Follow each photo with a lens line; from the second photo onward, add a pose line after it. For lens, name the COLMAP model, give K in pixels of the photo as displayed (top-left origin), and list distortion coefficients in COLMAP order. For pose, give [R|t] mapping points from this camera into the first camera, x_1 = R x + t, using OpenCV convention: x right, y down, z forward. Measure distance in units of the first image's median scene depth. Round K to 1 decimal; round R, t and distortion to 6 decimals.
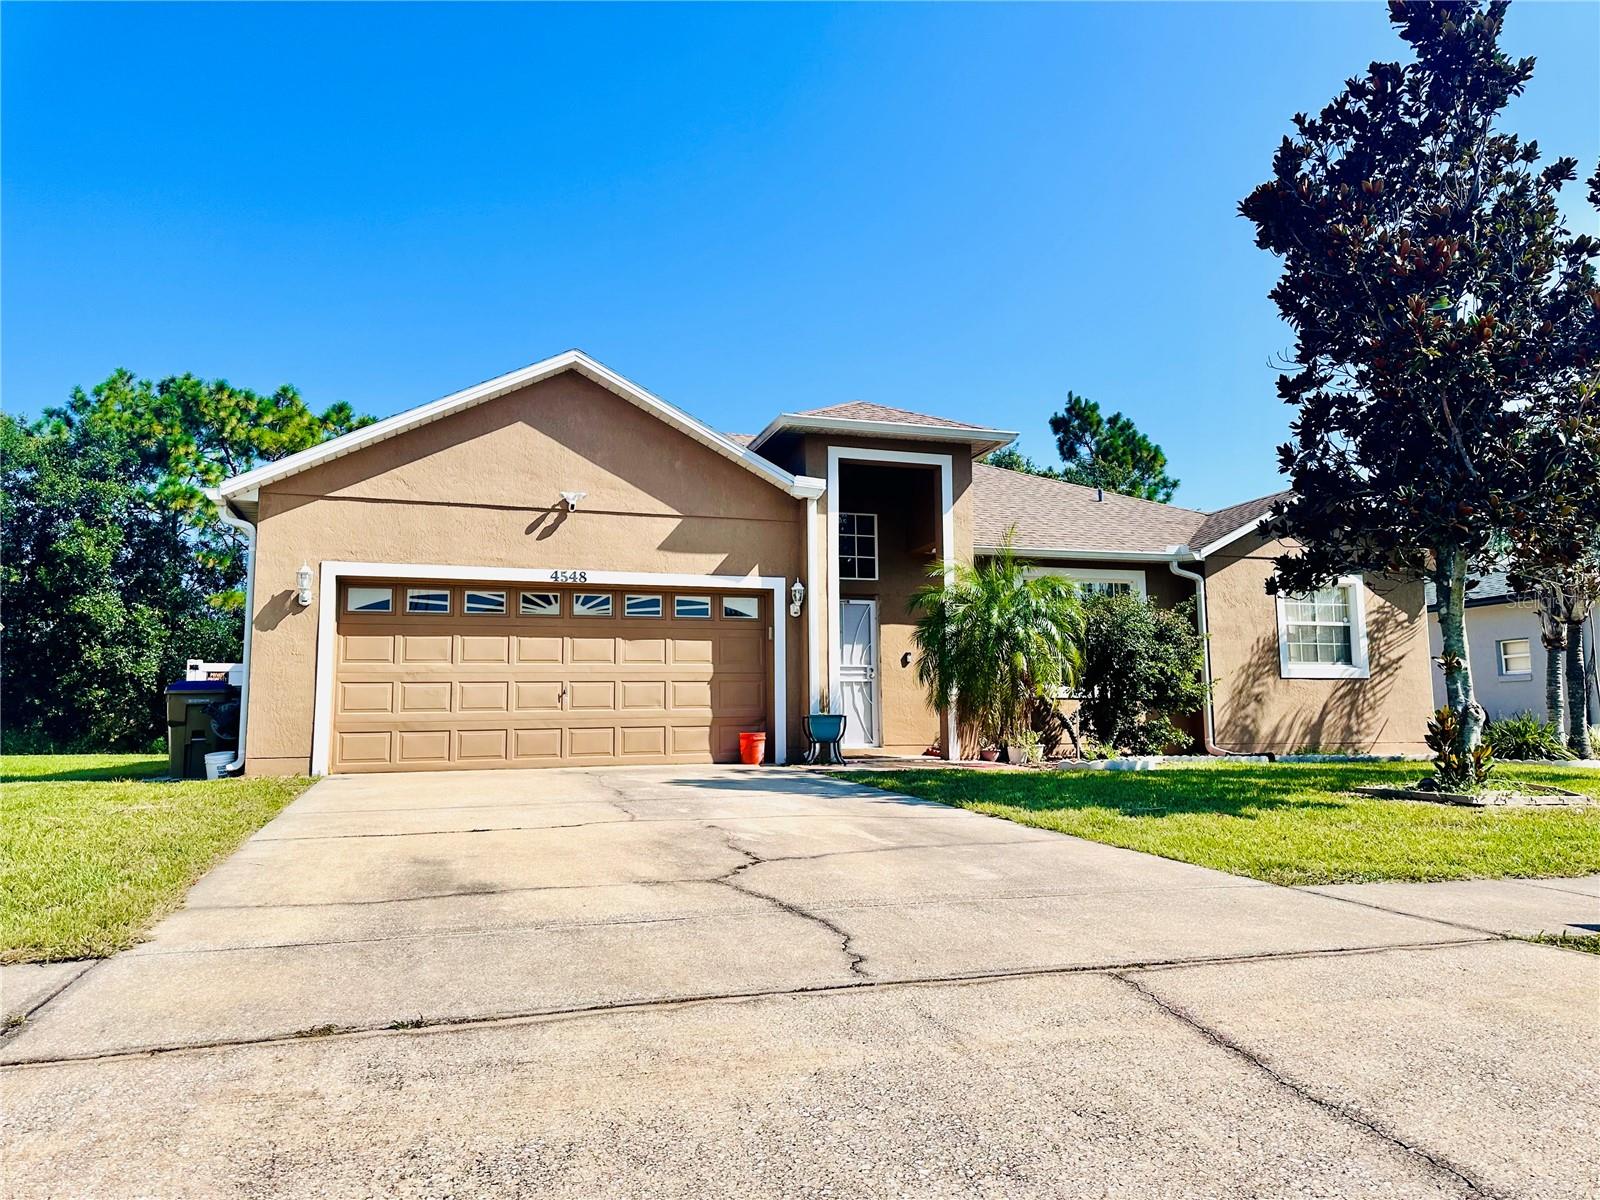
lens RADIAL K [[1112.5, 0, 801.1], [0, 1112.5, 598.9], [0, 0, 1]] dist [0.000124, 0.000002]
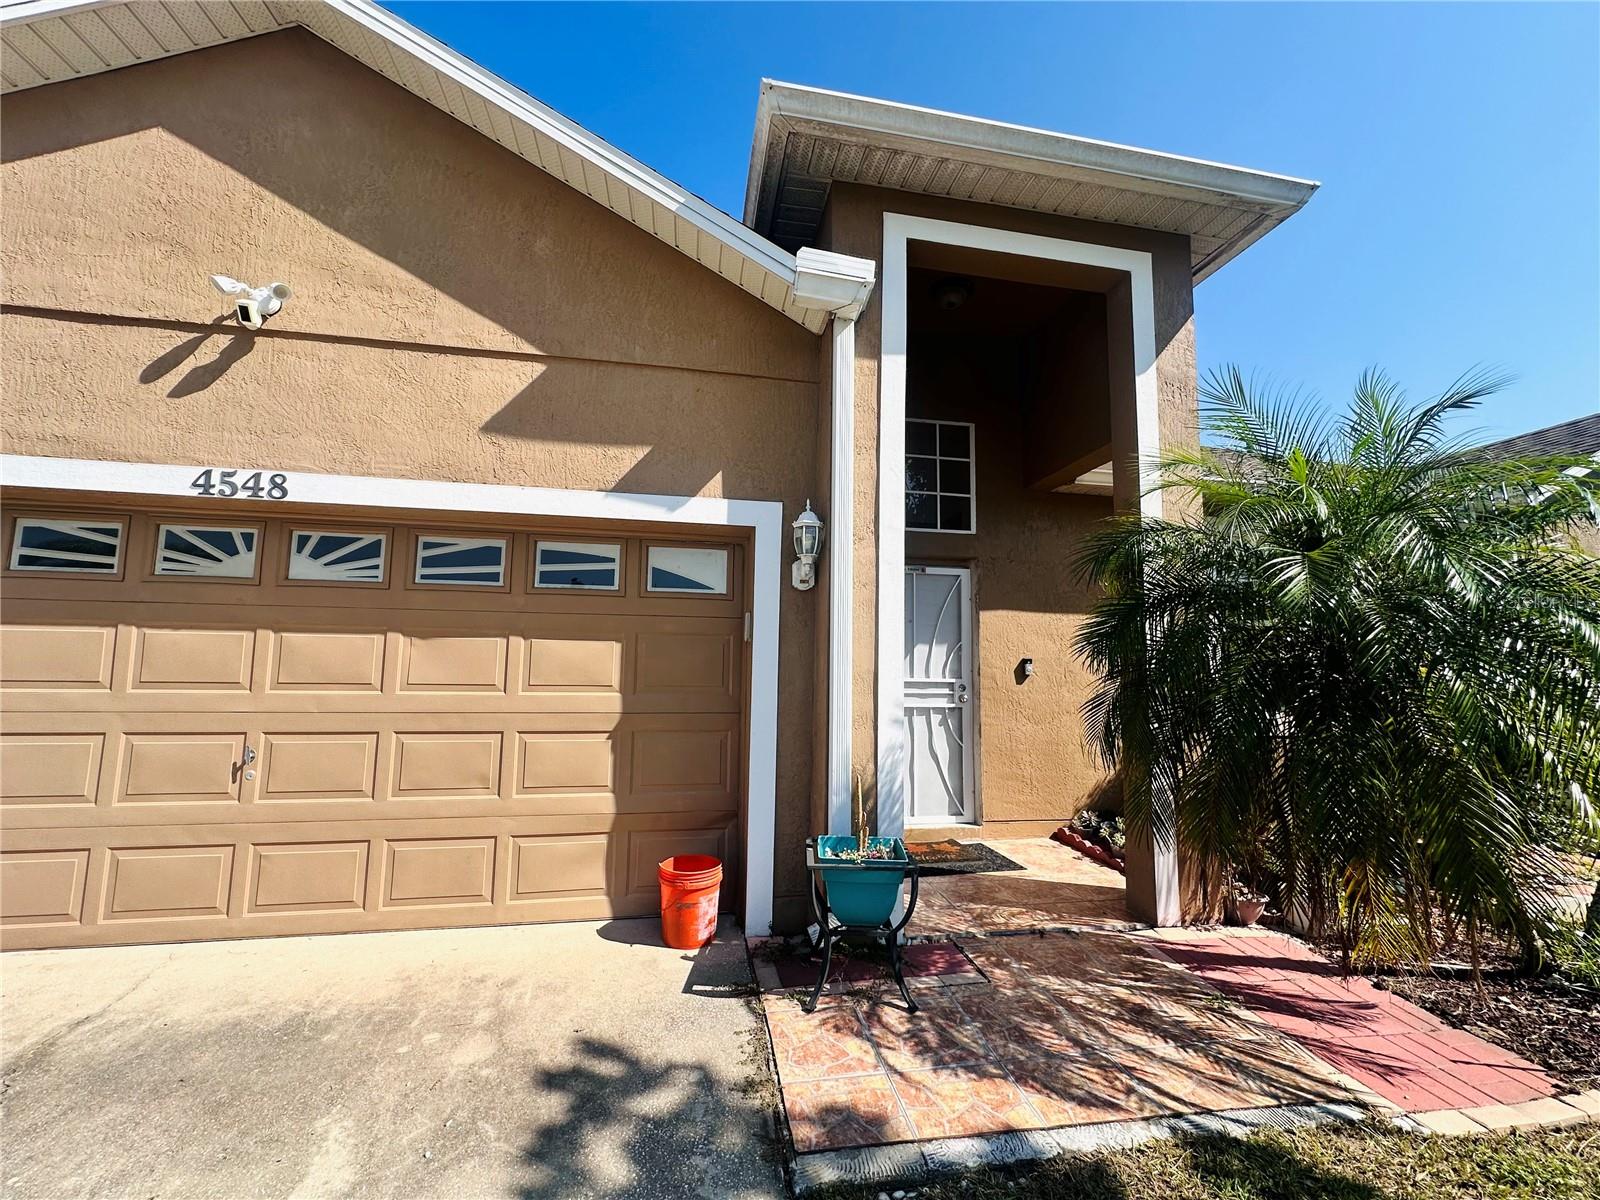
lens RADIAL K [[638.7, 0, 802.0], [0, 638.7, 593.1], [0, 0, 1]] dist [-0.022948, 0.000020]
pose [[0.990582, 0.012740, -0.136323, 0.028665], [-0.012145, 0.999913, 0.005195, 0.015704], [0.136378, -0.003490, 0.990651, 0.754272]]
